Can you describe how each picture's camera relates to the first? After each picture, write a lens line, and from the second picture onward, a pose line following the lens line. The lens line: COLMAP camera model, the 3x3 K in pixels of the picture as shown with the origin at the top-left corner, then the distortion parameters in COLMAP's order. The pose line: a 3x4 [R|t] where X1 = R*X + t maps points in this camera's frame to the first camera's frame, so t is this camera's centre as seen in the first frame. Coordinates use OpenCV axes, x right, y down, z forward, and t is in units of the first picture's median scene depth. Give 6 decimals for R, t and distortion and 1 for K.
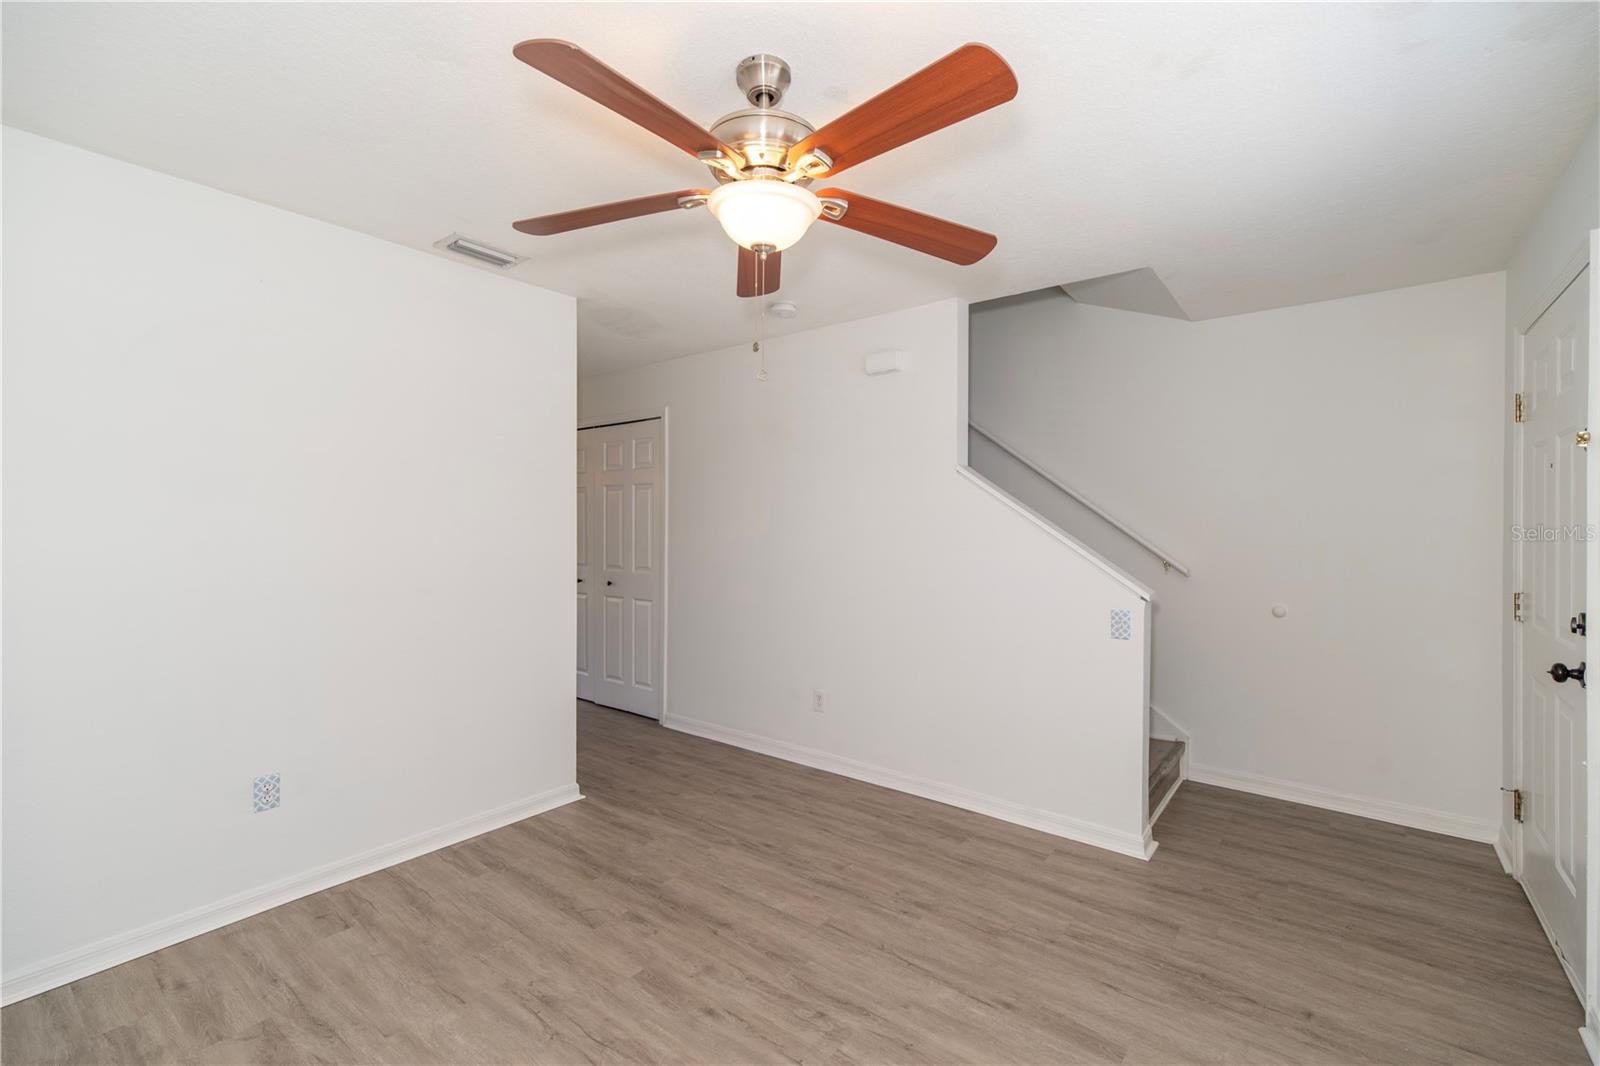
lens RADIAL K [[691.7, 0, 800.4], [0, 691.7, 529.1], [0, 0, 1]] dist [0.008167, 0.001081]
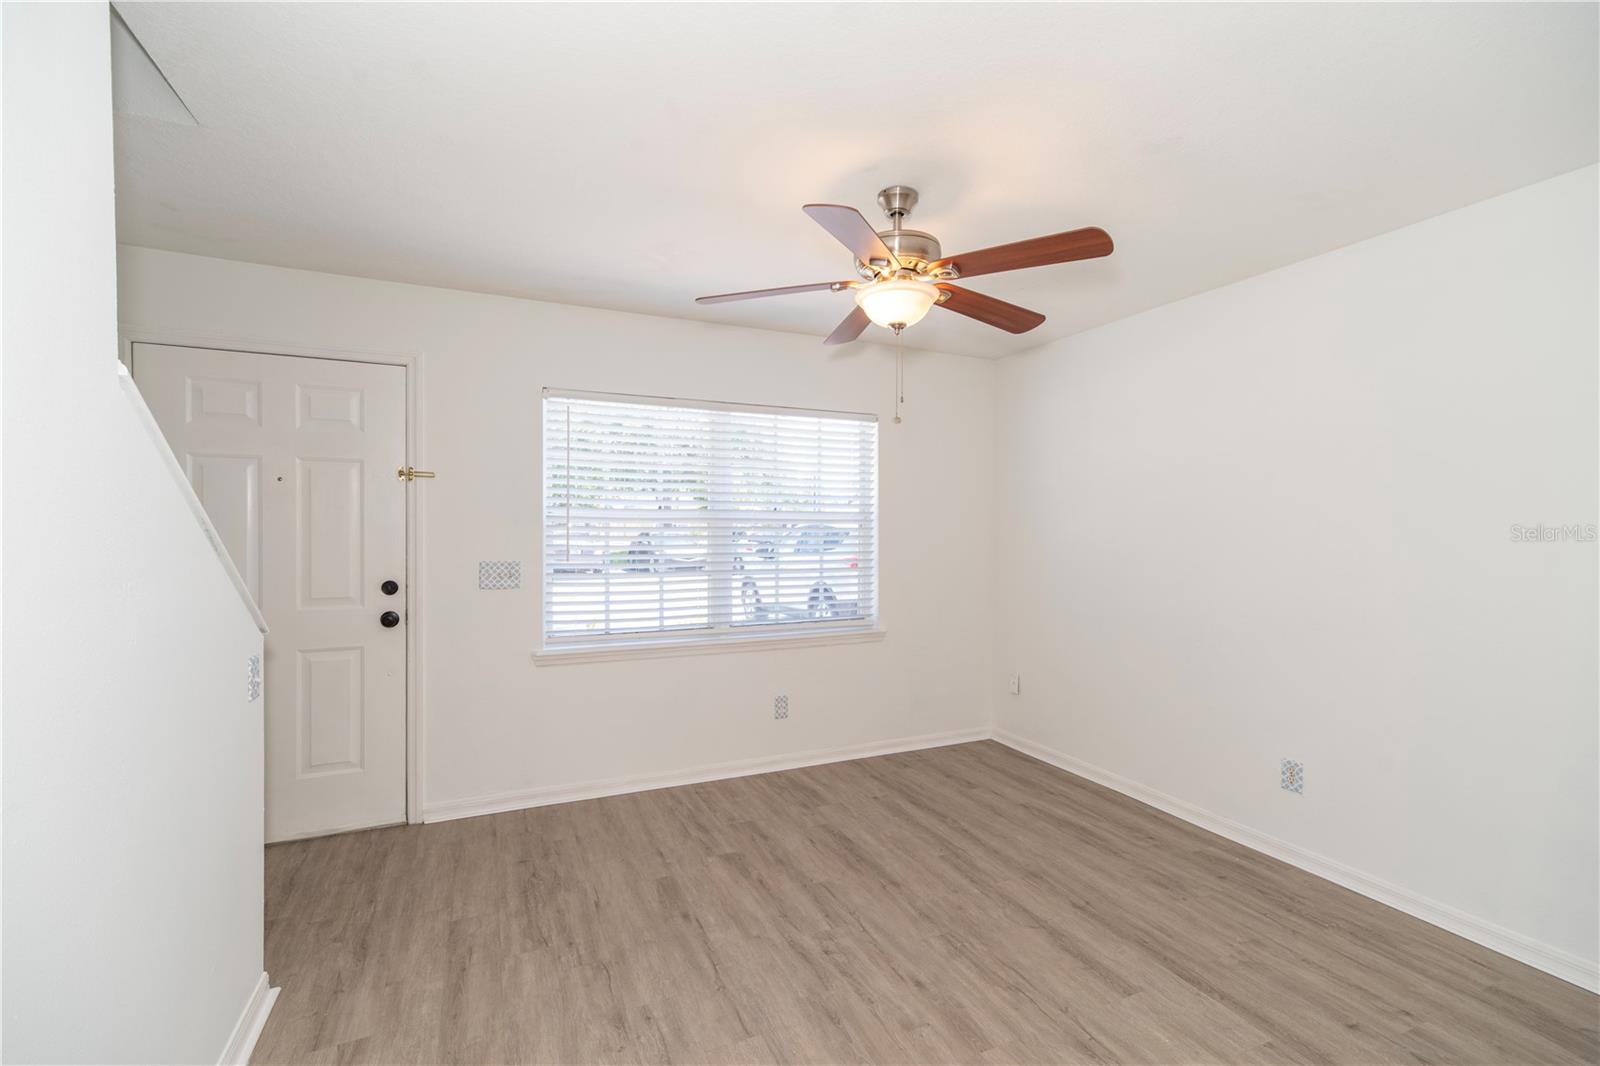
lens RADIAL K [[691.7, 0, 800.4], [0, 691.7, 530.9], [0, 0, 1]] dist [0.008167, 0.001081]
pose [[-0.886980, -0.011191, 0.461671, -0.361271], [-0.006432, 0.999909, 0.011881, -0.015488], [-0.461762, 0.007568, -0.886972, 1.609475]]
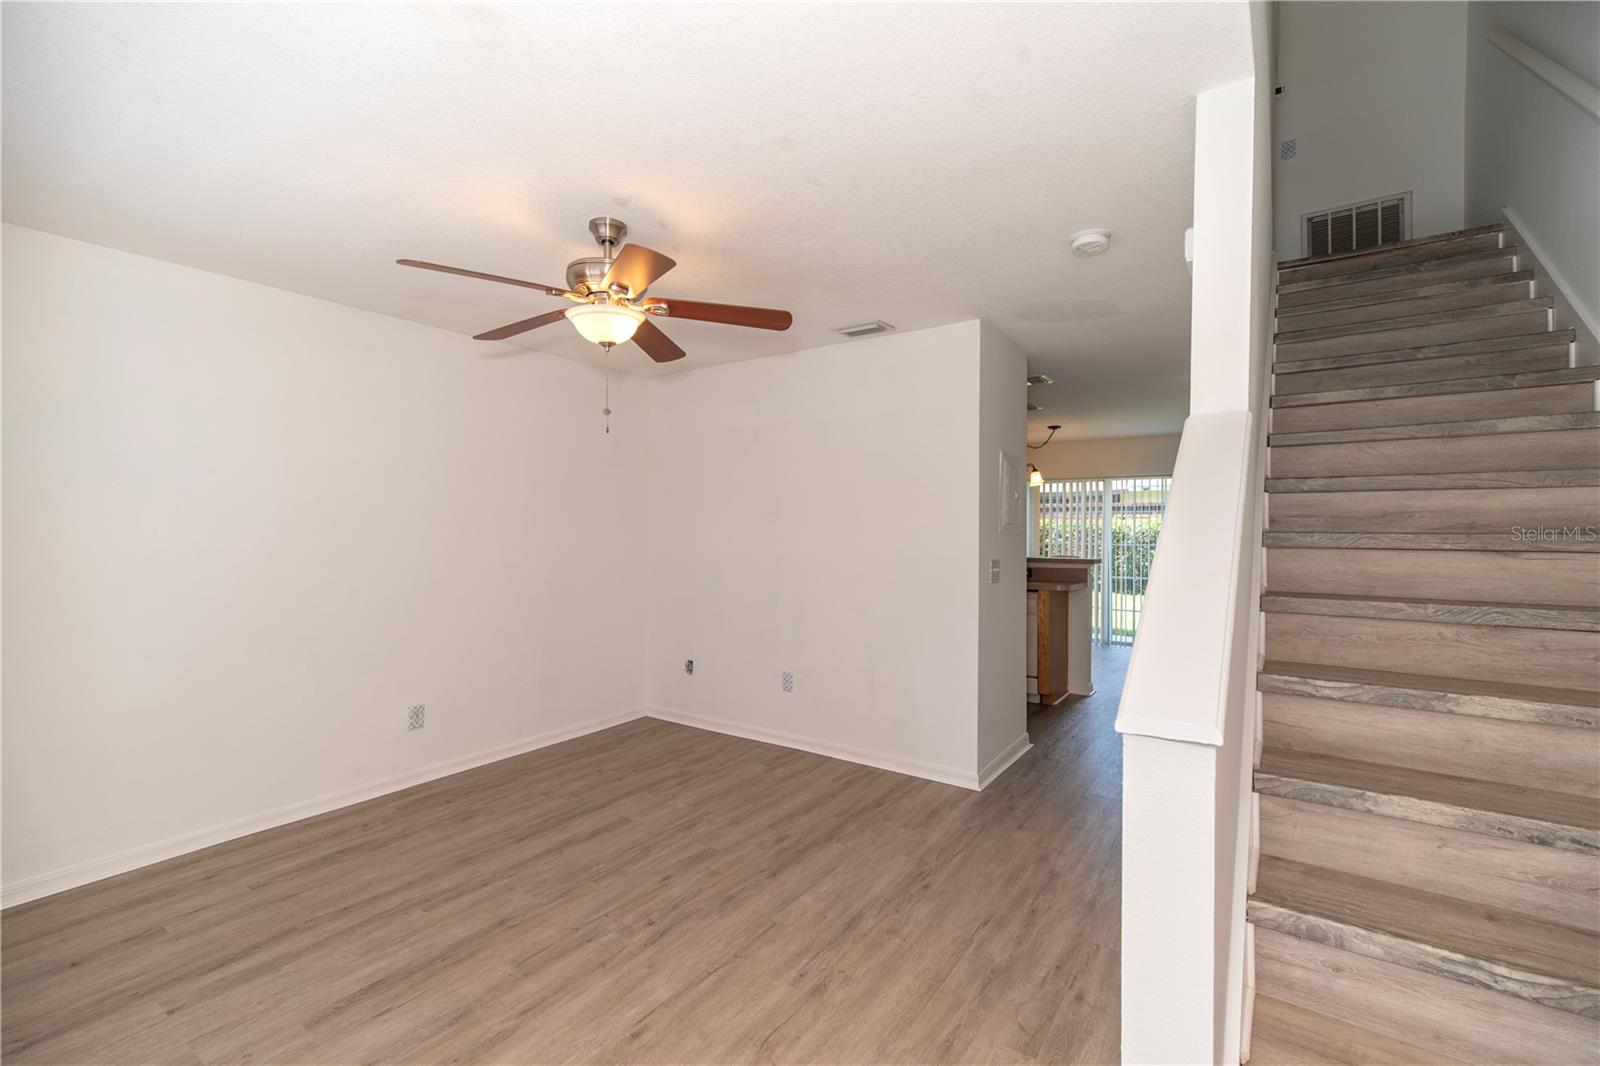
lens RADIAL K [[691.7, 0, 802.1], [0, 691.7, 531.1], [0, 0, 1]] dist [0.008167, 0.001081]
pose [[0.056540, -0.001958, -0.998398, 1.016307], [-0.006761, 0.999974, -0.002344, -0.003499], [0.998377, 0.006882, 0.056526, 0.940558]]
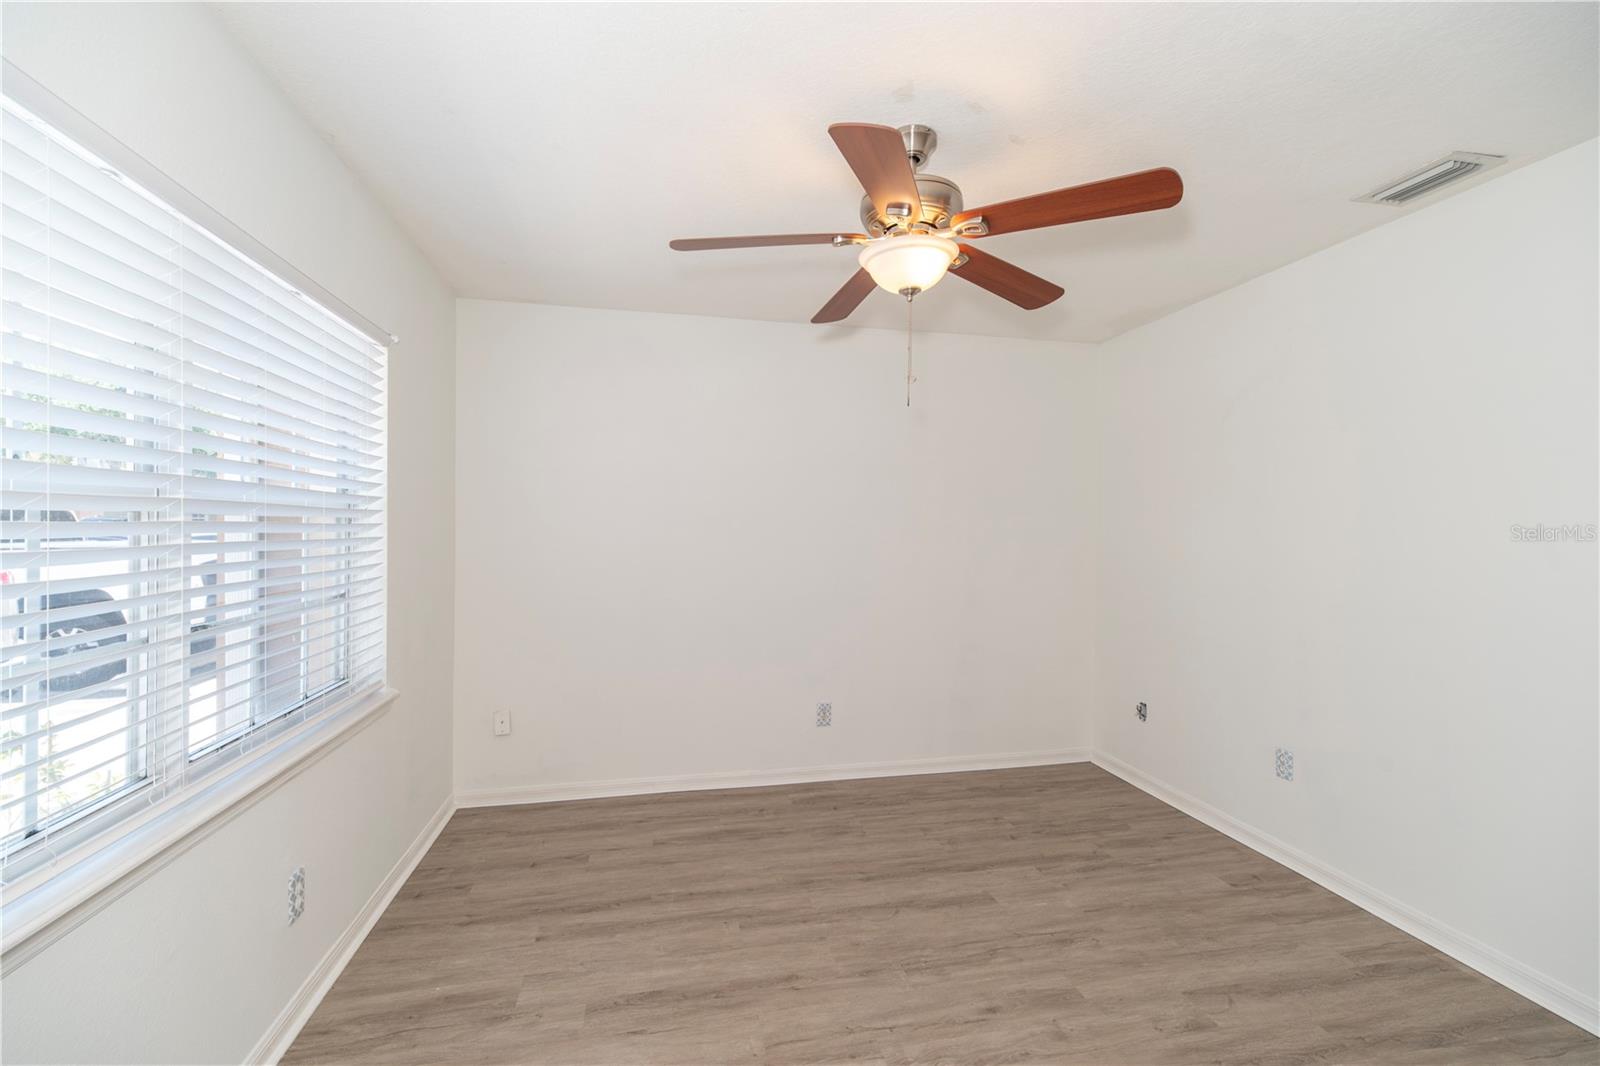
lens RADIAL K [[691.7, 0, 802.0], [0, 691.7, 531.2], [0, 0, 1]] dist [0.008167, 0.001081]
pose [[-0.642302, -0.006836, -0.766421, 0.660412], [-0.015088, 0.999879, 0.003726, -0.005663], [0.766303, 0.013957, -0.642327, 1.132250]]
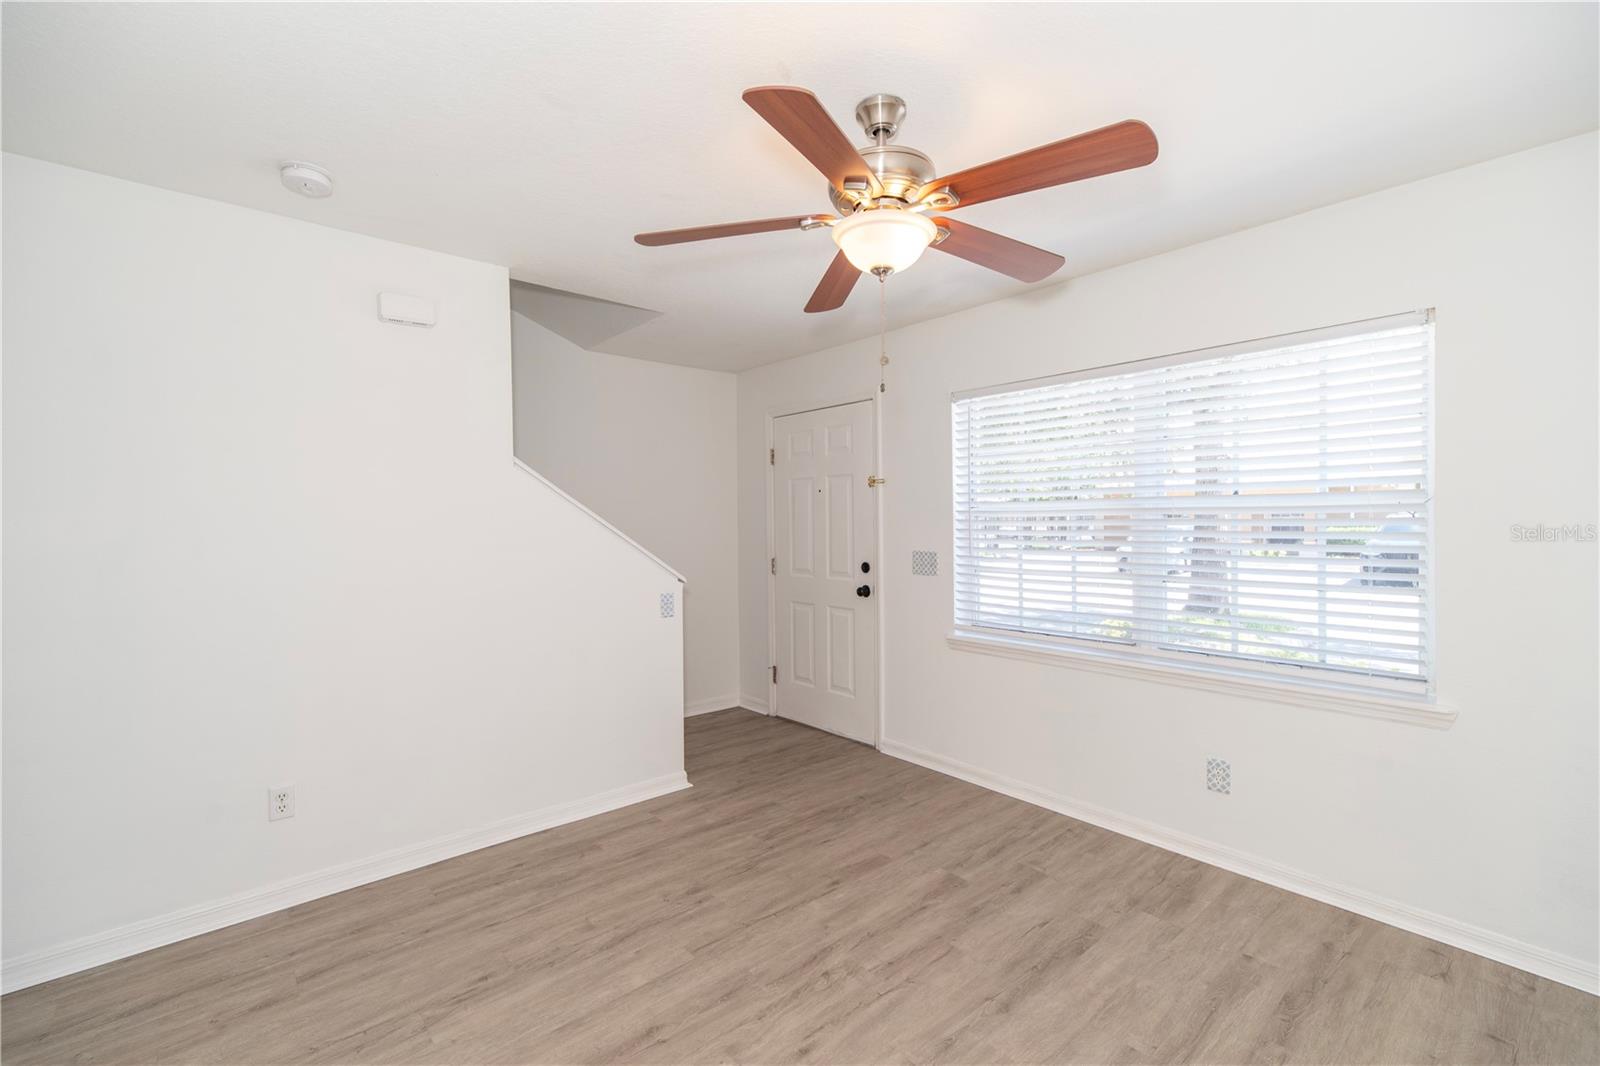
lens RADIAL K [[691.7, 0, 801.8], [0, 691.7, 529.3], [0, 0, 1]] dist [0.008167, 0.001081]
pose [[0.184317, -0.015962, 0.982737, -0.813556], [0.011332, 0.999836, 0.014115, -0.010371], [-0.982802, 0.008535, 0.184468, 0.653283]]
